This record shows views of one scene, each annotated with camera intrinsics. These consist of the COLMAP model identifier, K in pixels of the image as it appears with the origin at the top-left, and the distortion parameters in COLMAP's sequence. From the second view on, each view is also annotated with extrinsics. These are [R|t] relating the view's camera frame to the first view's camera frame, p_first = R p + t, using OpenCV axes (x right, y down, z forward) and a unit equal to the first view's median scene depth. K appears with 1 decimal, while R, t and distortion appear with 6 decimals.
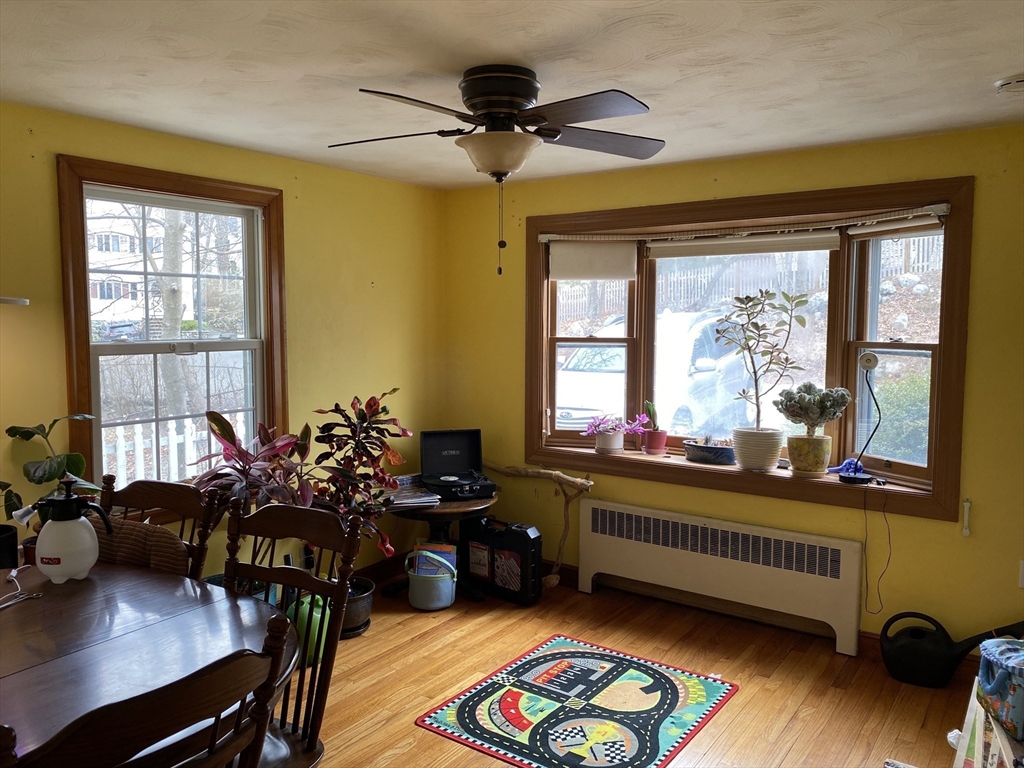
lens RADIAL K [[797.5, 0, 512.0], [0, 797.5, 384.0], [0, 0, 1]] dist [0.075681, -0.070887]
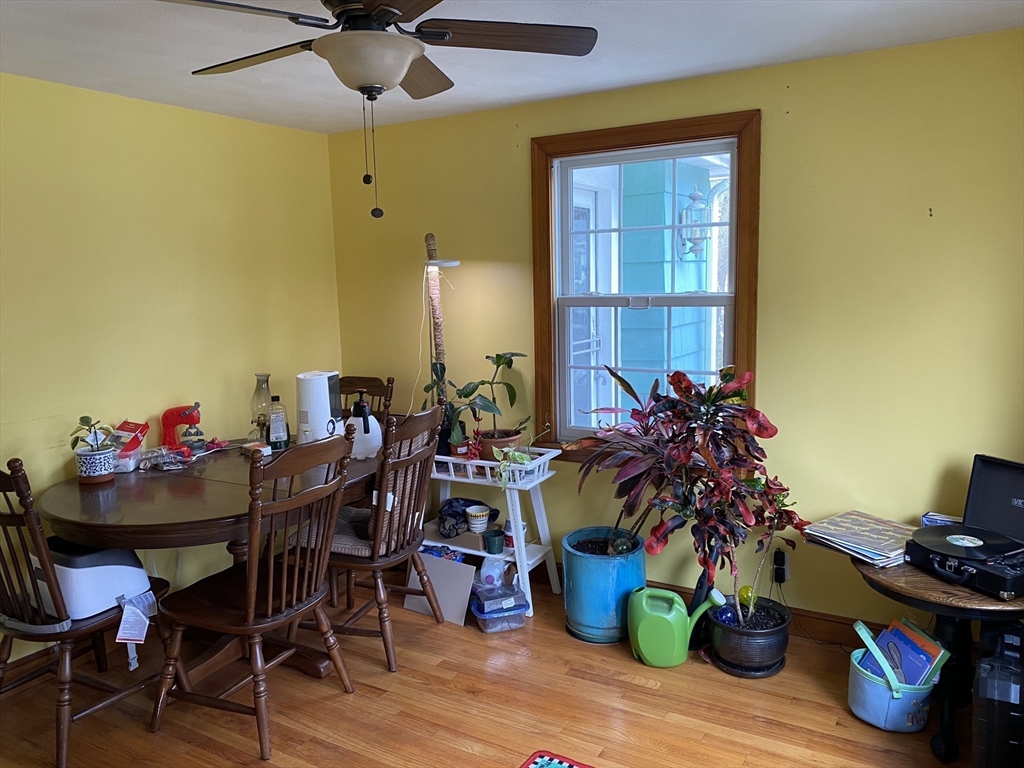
lens RADIAL K [[797.5, 0, 512.0], [0, 797.5, 384.0], [0, 0, 1]] dist [0.075681, -0.070887]
pose [[0.075558, 0.129991, -0.988632, 0.601710], [-0.072695, 0.989546, 0.124555, -0.057818], [0.994488, 0.062457, 0.084218, 0.786982]]
